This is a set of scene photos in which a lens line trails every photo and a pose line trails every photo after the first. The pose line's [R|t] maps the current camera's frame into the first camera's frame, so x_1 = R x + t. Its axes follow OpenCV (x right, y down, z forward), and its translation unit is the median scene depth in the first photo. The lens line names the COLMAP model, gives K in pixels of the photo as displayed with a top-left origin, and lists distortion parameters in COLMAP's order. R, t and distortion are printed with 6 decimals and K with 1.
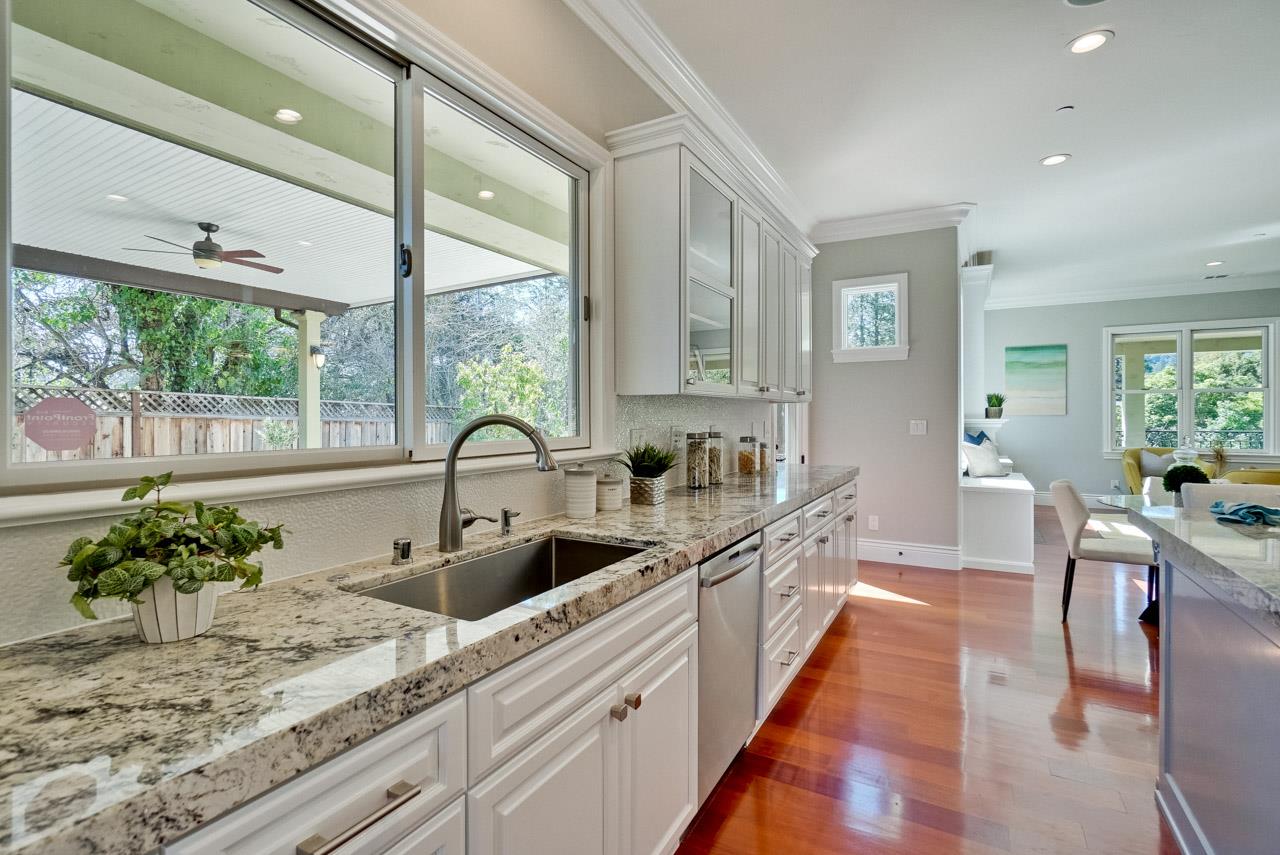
lens RADIAL K [[563.3, 0, 651.5], [0, 563.3, 418.7], [0, 0, 1]] dist [-0.001097, 0.000941]
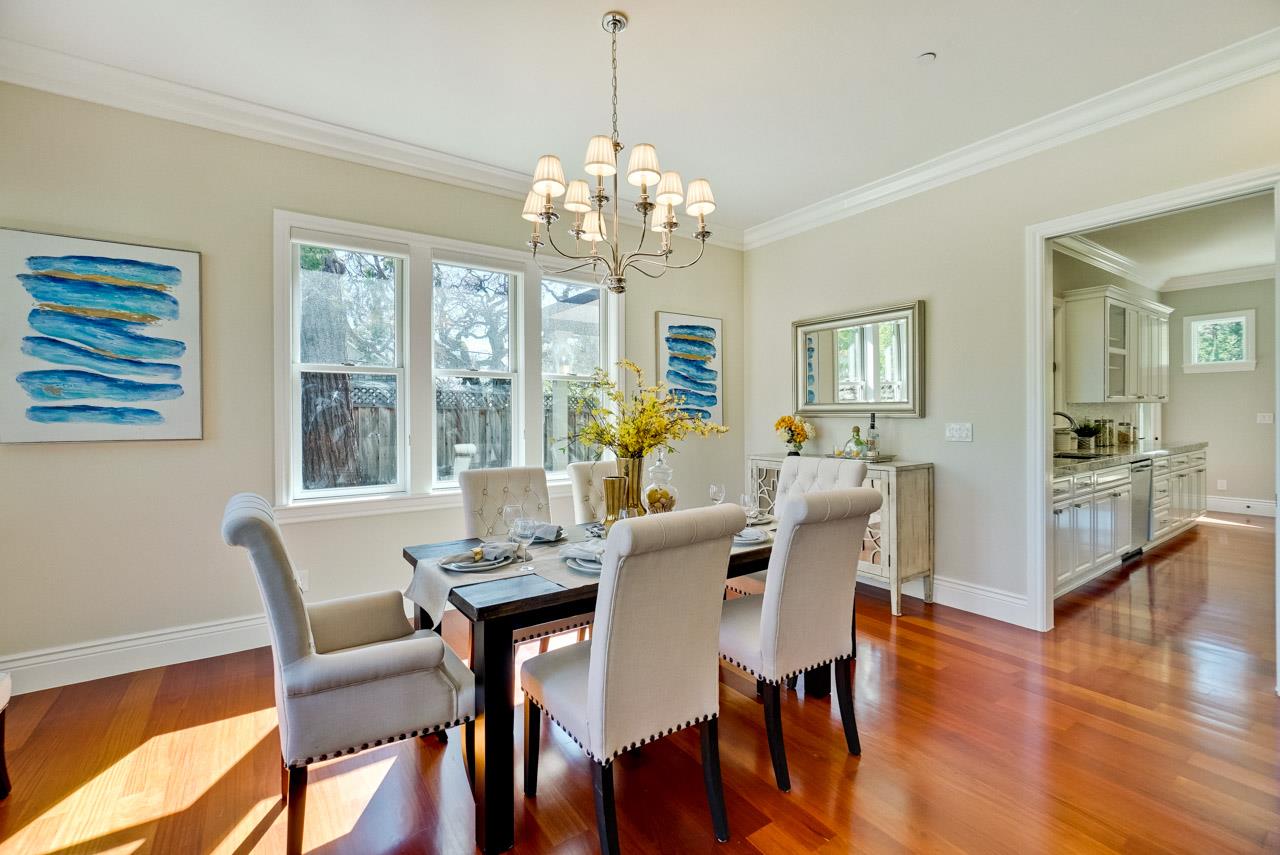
lens RADIAL K [[563.3, 0, 639.9], [0, 563.3, 414.8], [0, 0, 1]] dist [-0.001097, 0.000941]
pose [[0.903914, -0.001477, -0.427711, -0.459825], [0.003005, 0.999991, 0.002898, -0.002870], [0.427703, -0.003905, 0.903911, -1.289393]]
